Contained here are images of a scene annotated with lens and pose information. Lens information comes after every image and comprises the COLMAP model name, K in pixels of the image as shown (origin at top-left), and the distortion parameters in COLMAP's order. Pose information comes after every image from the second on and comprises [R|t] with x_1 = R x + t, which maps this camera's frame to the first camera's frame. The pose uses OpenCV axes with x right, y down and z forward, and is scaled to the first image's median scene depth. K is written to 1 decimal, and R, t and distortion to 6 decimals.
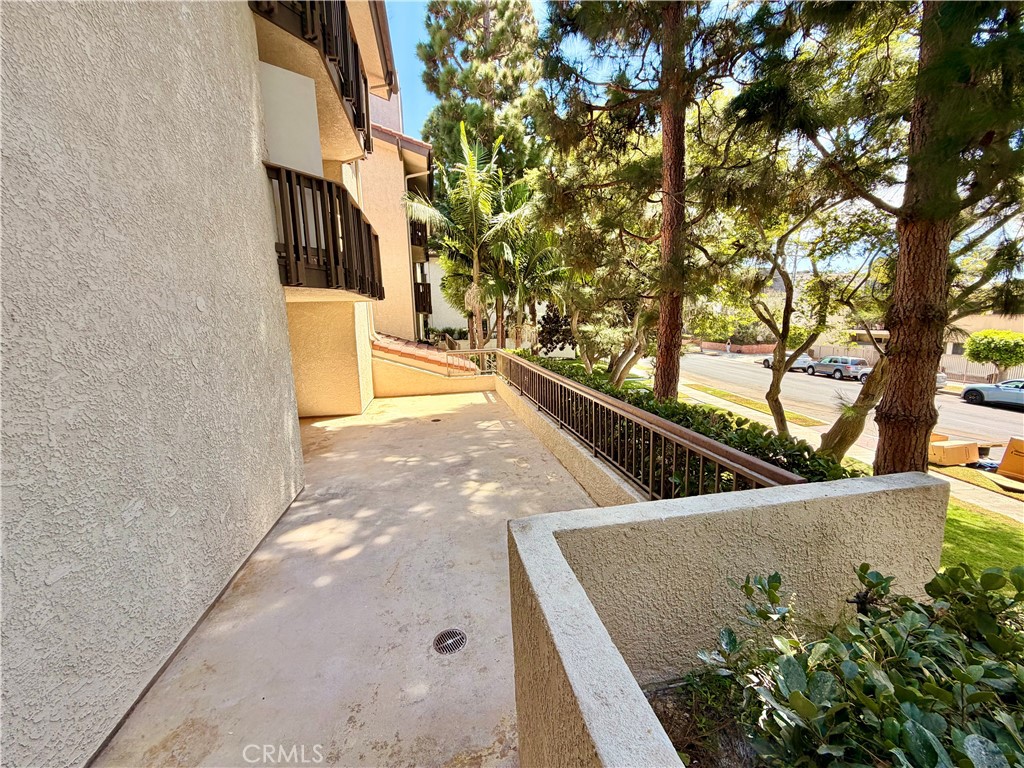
lens RADIAL K [[410.5, 0, 511.8], [0, 410.5, 372.8], [0, 0, 1]] dist [0.001235, 0.000471]
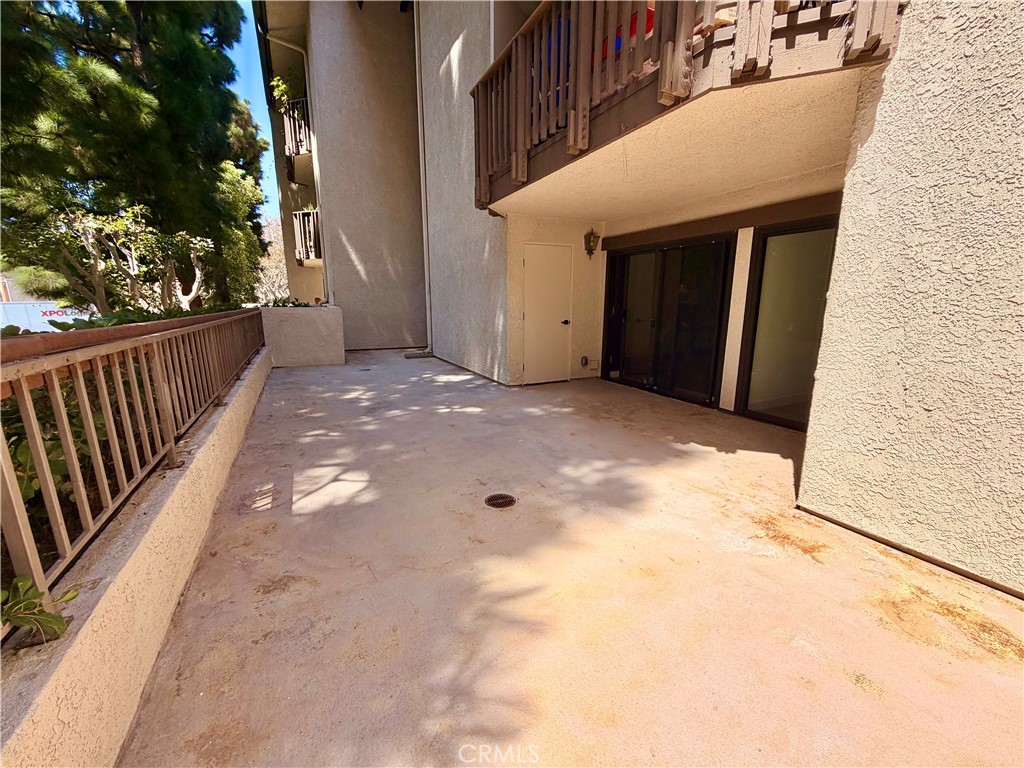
lens RADIAL K [[410.5, 0, 508.2], [0, 410.5, 383.0], [0, 0, 1]] dist [0.001235, 0.000471]
pose [[-0.960255, 0.082877, -0.266537, -0.227937], [-0.008278, 0.946027, 0.323983, -0.172094], [0.279002, 0.313313, -0.907741, 2.746178]]
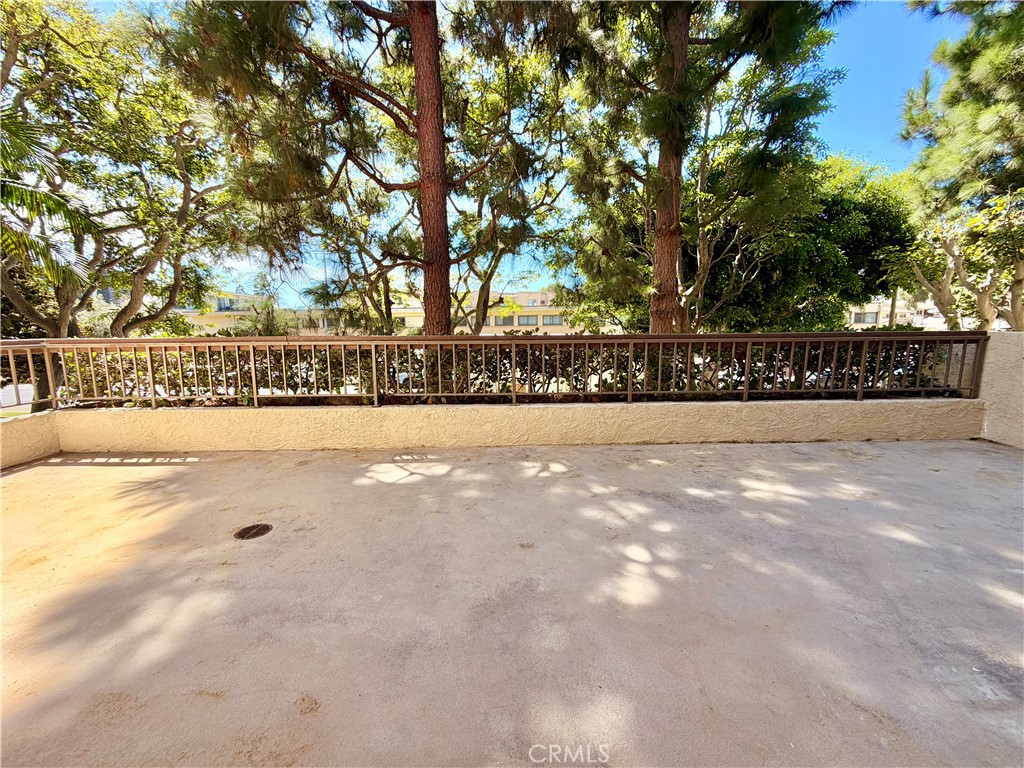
lens RADIAL K [[410.5, 0, 506.1], [0, 410.5, 384.2], [0, 0, 1]] dist [0.001235, 0.000471]
pose [[0.163860, -0.109633, 0.980373, -0.960663], [0.131313, 0.987386, 0.088469, 0.006988], [-0.977705, 0.114239, 0.176189, 1.603333]]
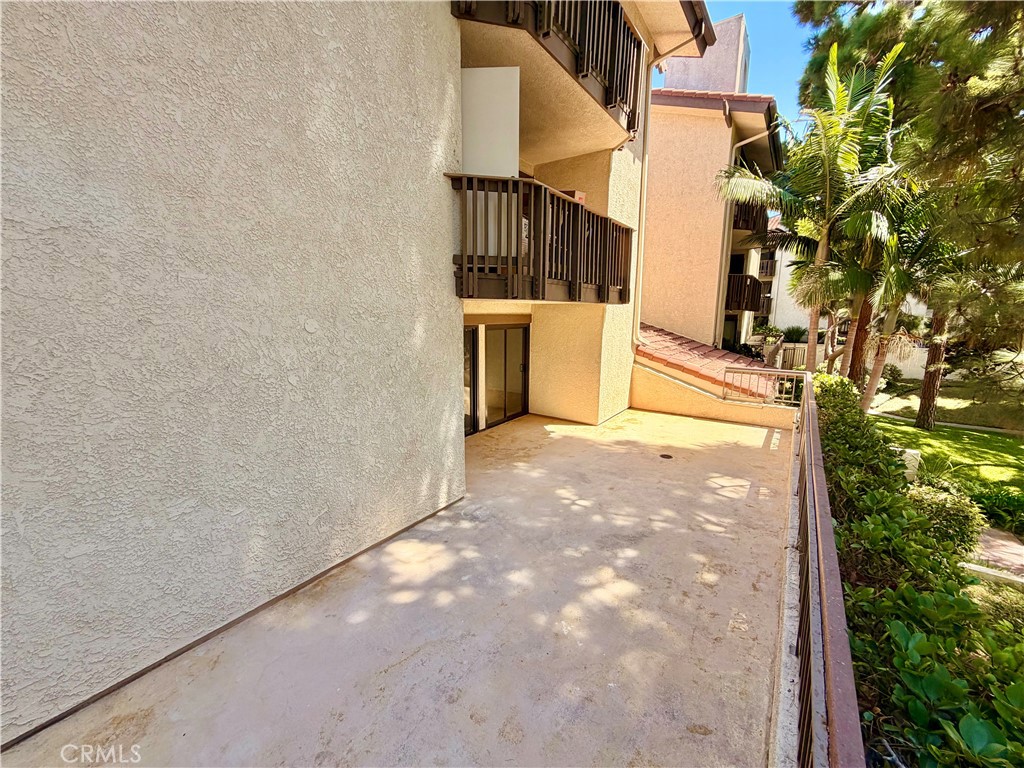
lens RADIAL K [[410.5, 0, 514.8], [0, 410.5, 380.5], [0, 0, 1]] dist [0.001235, 0.000471]
pose [[0.707456, 0.145151, -0.691691, 0.312615], [-0.115764, 0.989264, 0.089194, -0.144062], [0.697212, 0.016973, 0.716664, 0.467979]]
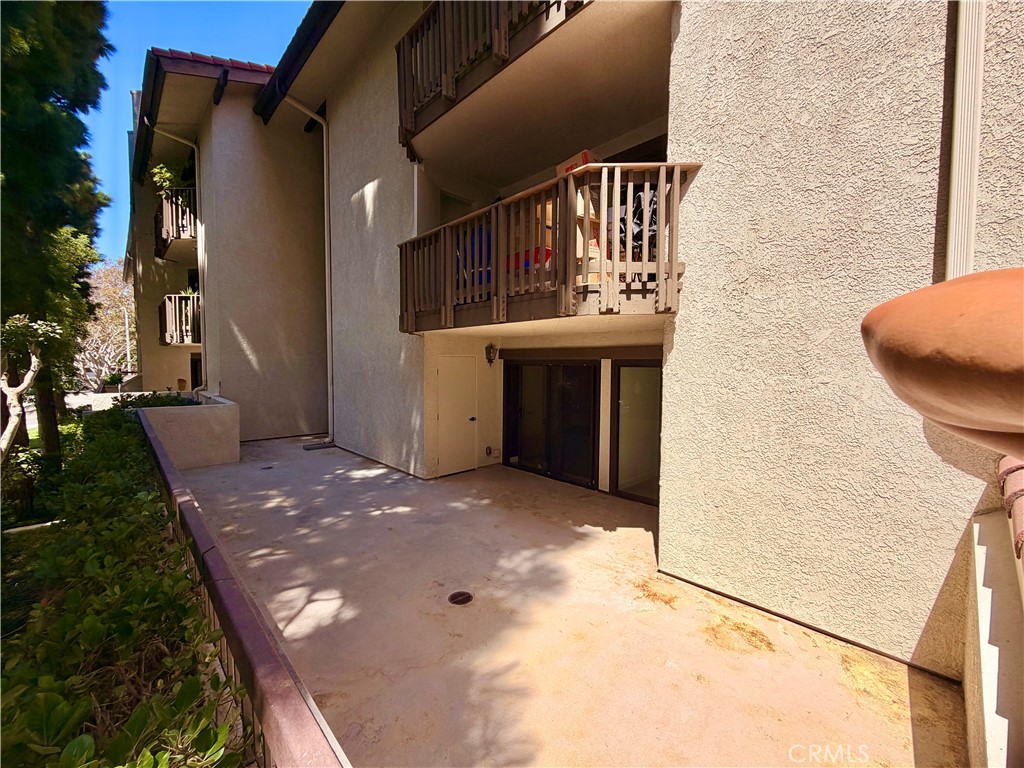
lens RADIAL K [[410.5, 0, 509.0], [0, 410.5, 383.7], [0, 0, 1]] dist [0.001235, 0.000471]
pose [[-0.834407, 0.052026, -0.548687, -0.000633], [-0.052944, 0.983365, 0.173755, -0.379881], [0.548599, 0.174032, -0.817772, 2.879500]]
